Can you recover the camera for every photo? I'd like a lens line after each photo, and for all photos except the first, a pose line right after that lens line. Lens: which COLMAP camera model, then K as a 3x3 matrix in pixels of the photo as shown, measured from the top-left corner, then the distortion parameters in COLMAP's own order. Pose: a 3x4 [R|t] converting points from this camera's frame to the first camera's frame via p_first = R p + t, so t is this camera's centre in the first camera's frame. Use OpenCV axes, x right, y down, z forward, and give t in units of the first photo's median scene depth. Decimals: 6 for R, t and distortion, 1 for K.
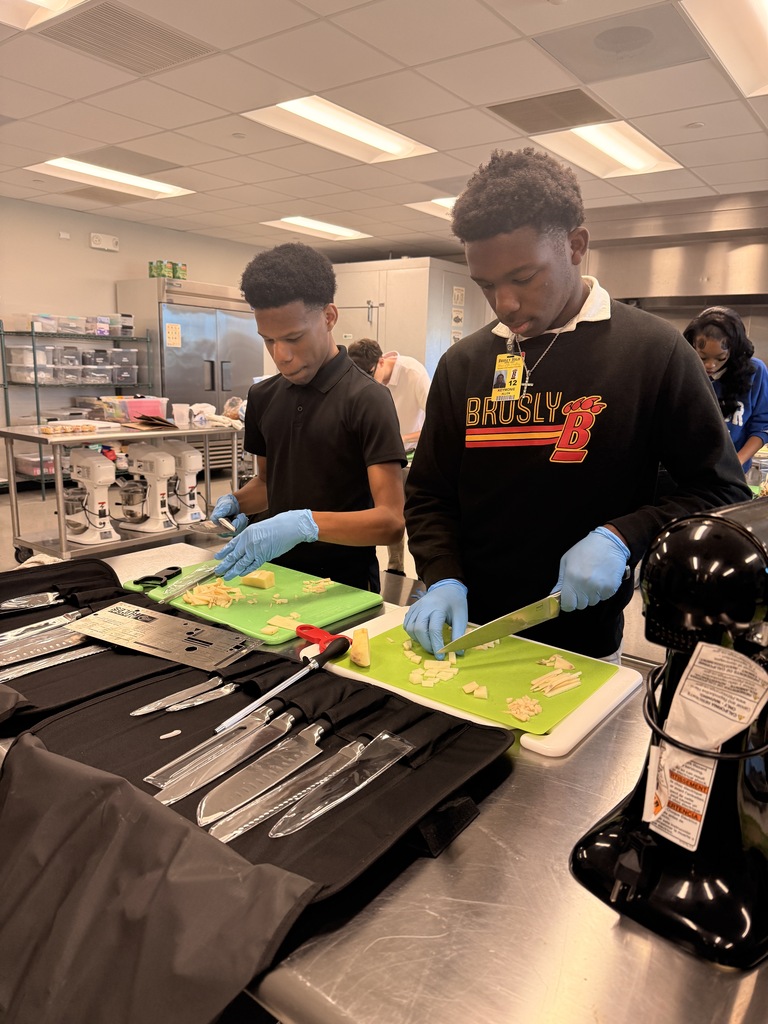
lens RADIAL K [[719.5, 0, 390.1], [0, 719.5, 512.3], [0, 0, 1]] dist [0.019092, -0.033893]
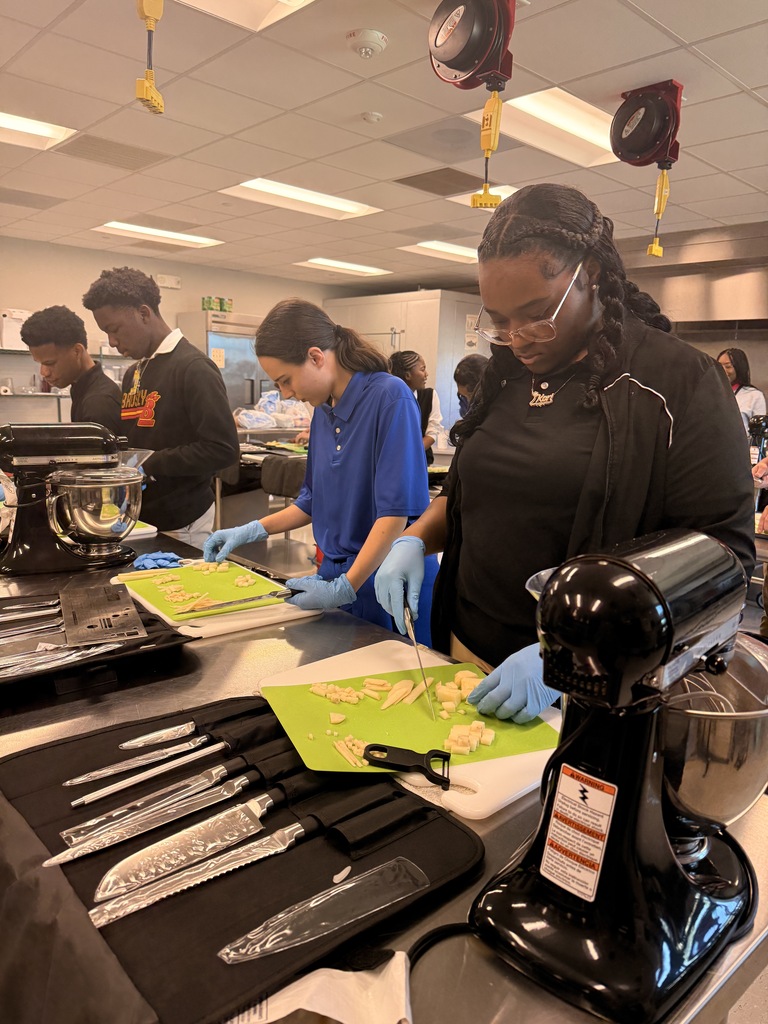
lens RADIAL K [[719.5, 0, 378.1], [0, 719.5, 510.2], [0, 0, 1]] dist [0.019092, -0.033893]
pose [[0.982438, 0.041281, -0.181966, 0.191047], [-0.047009, 0.998522, -0.027278, 0.028398], [0.180571, 0.035353, 0.982926, -0.123127]]
